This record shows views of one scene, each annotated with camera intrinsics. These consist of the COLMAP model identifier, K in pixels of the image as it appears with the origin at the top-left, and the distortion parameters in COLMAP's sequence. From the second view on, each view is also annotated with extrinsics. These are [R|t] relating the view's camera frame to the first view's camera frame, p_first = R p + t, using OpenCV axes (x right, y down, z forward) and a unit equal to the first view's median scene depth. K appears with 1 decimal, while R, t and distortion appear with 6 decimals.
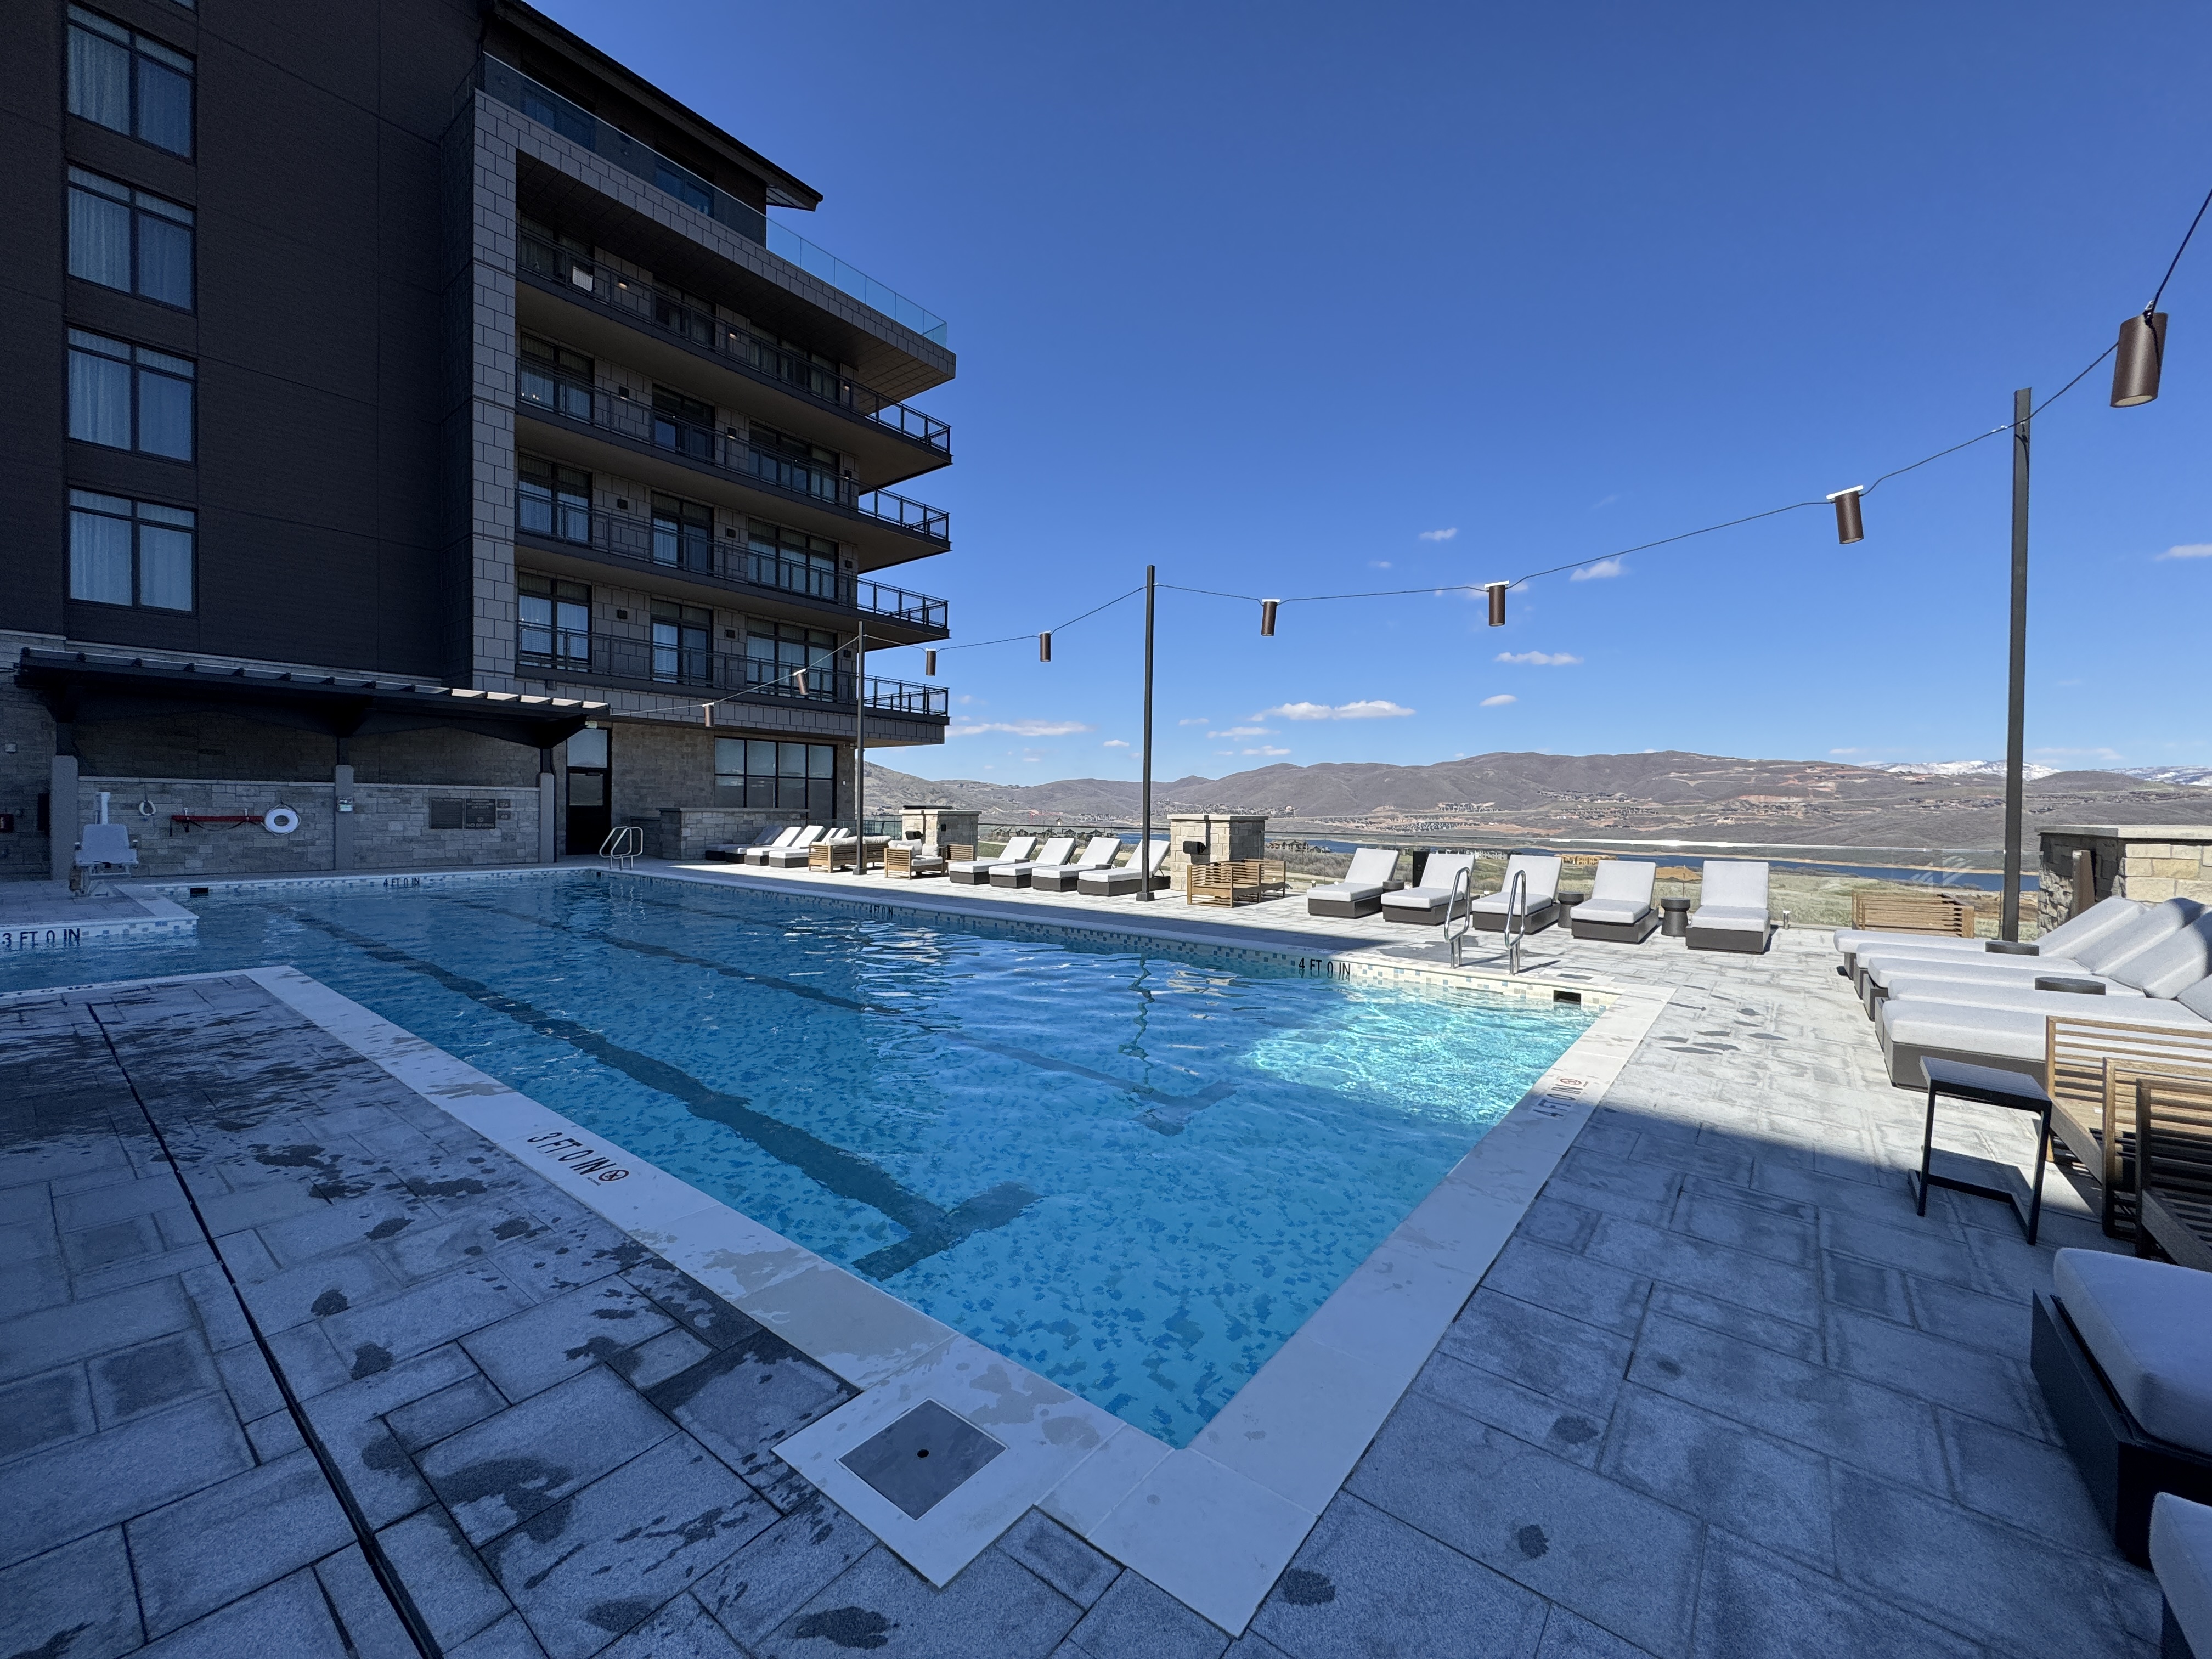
lens RADIAL K [[886.3, 0, 1099.7], [0, 886.3, 826.1], [0, 0, 1]] dist [0.000232, 0.000582]
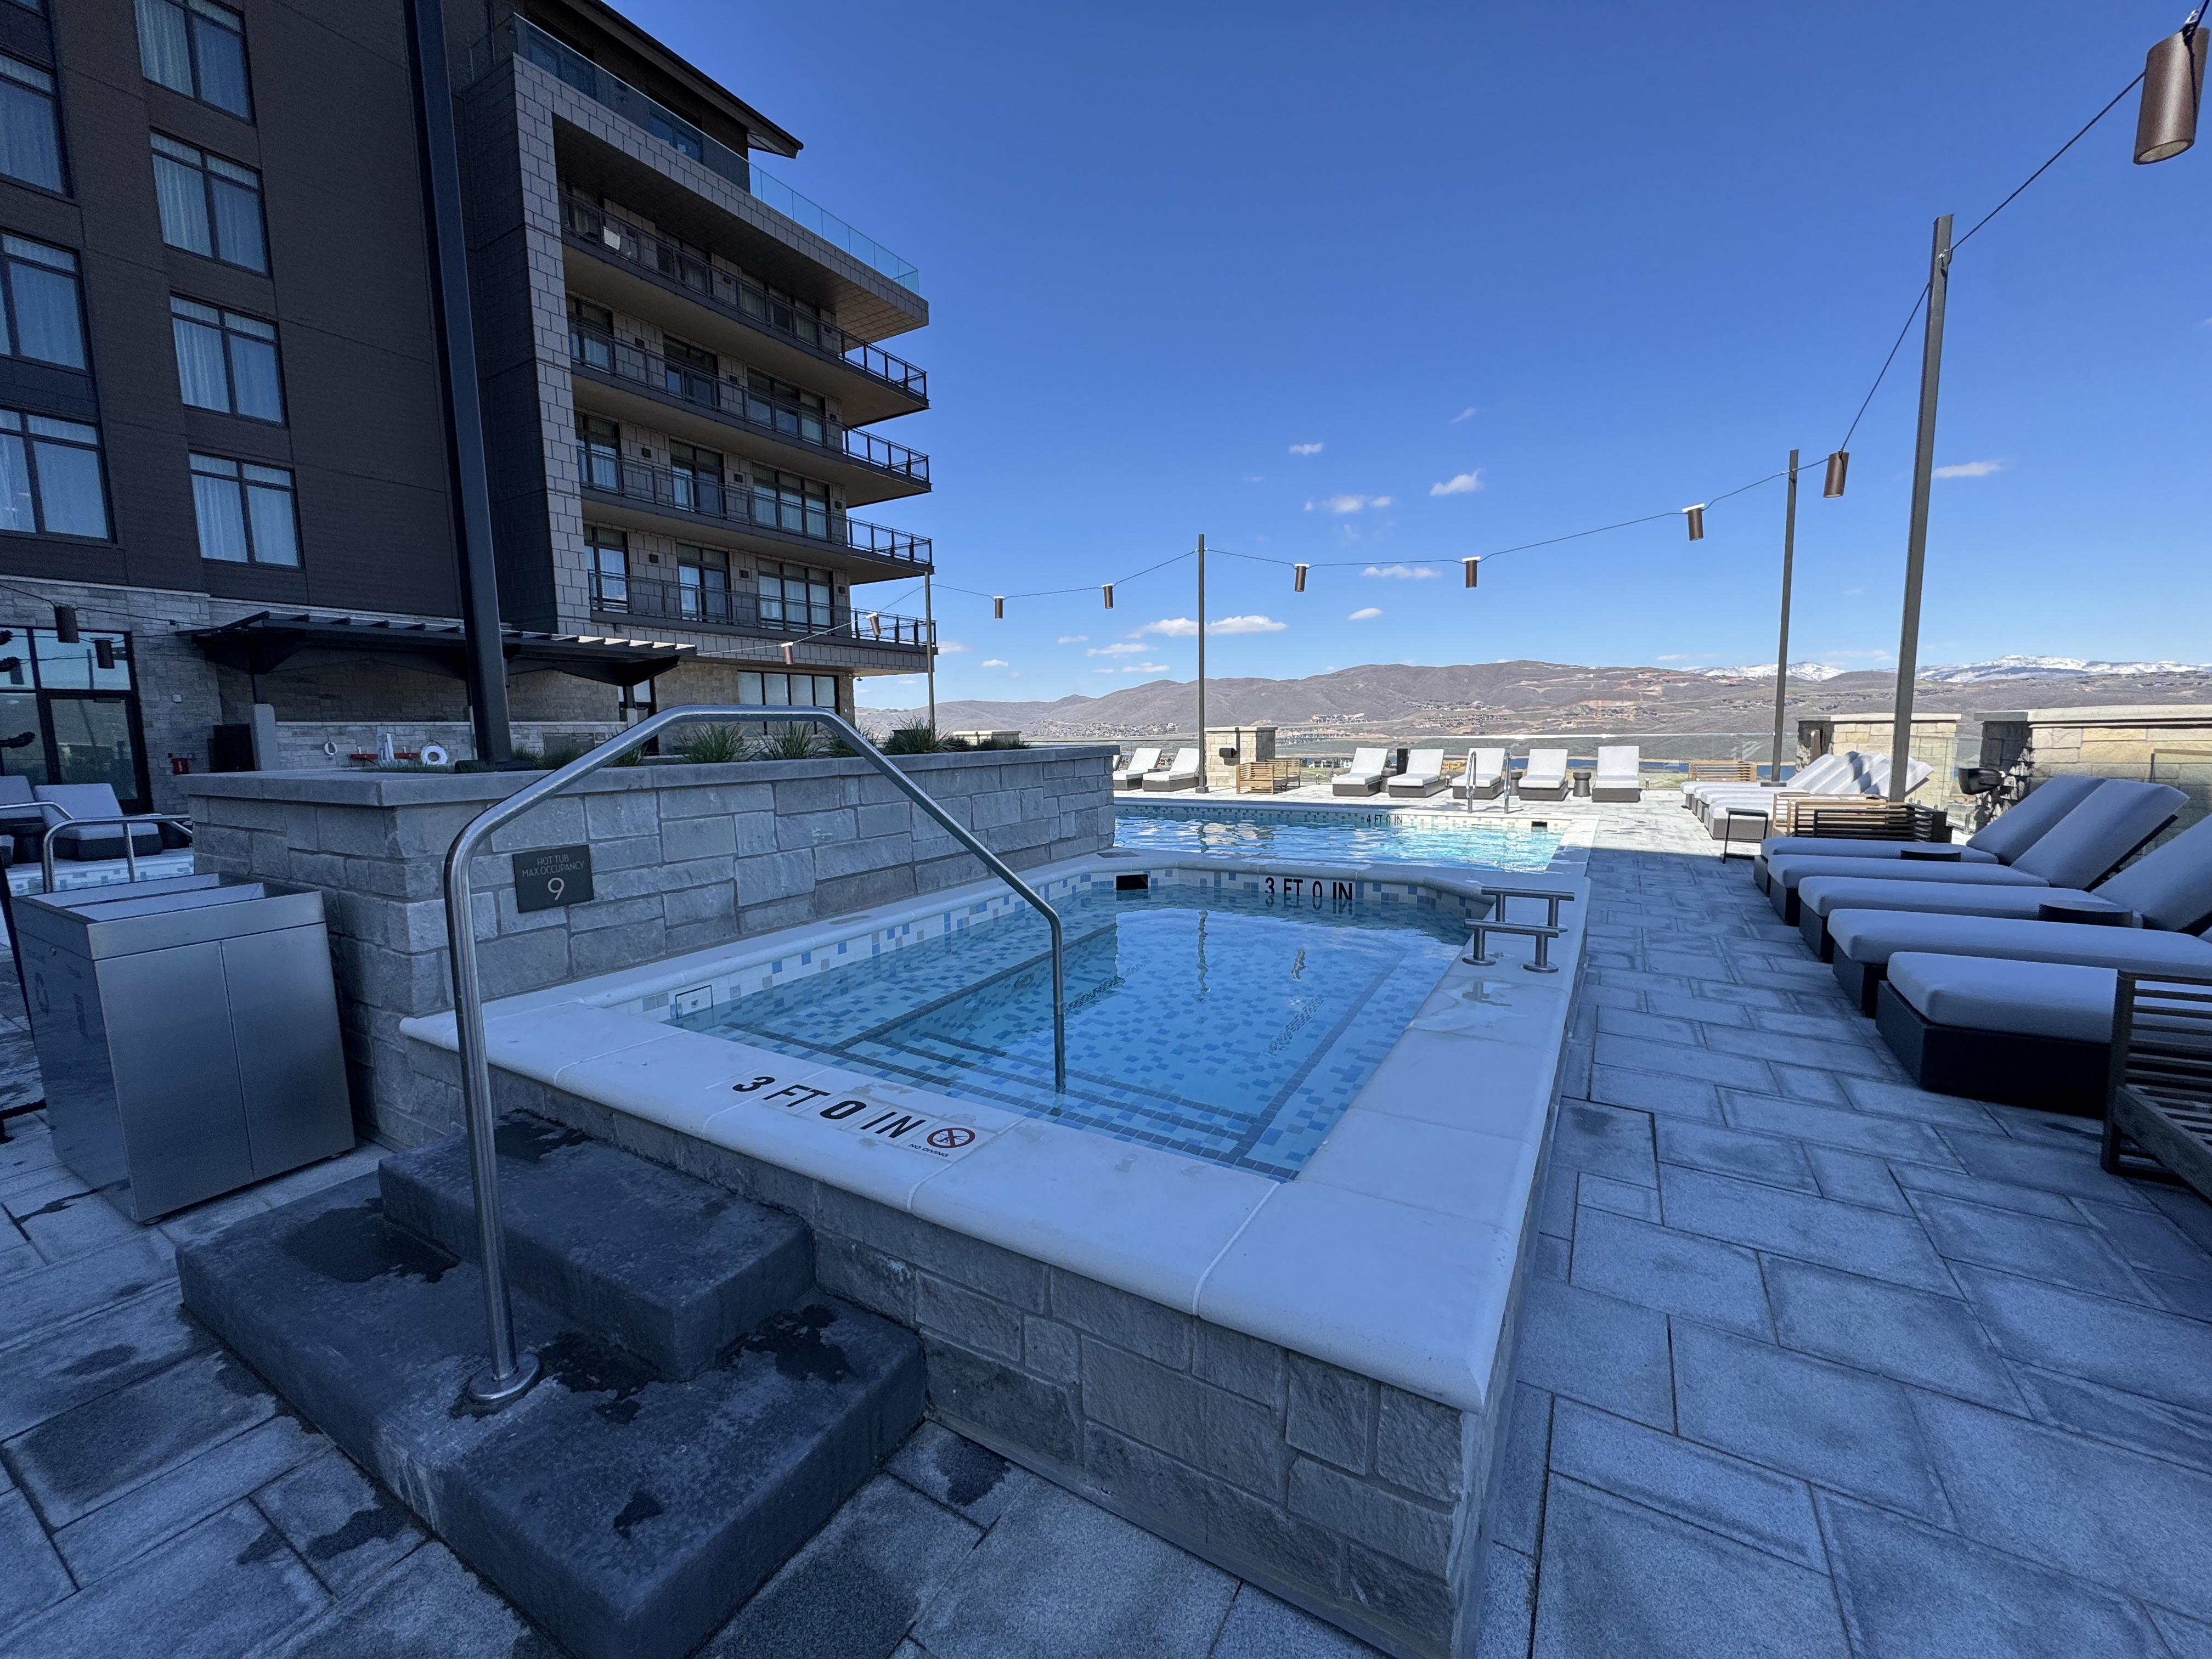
lens RADIAL K [[886.3, 0, 1099.7], [0, 886.3, 826.1], [0, 0, 1]] dist [0.000232, 0.000582]
pose [[0.990986, -0.043039, 0.126861, -0.153965], [0.031512, 0.995306, 0.091507, 0.003985], [-0.130204, -0.086684, 0.987691, -0.167800]]
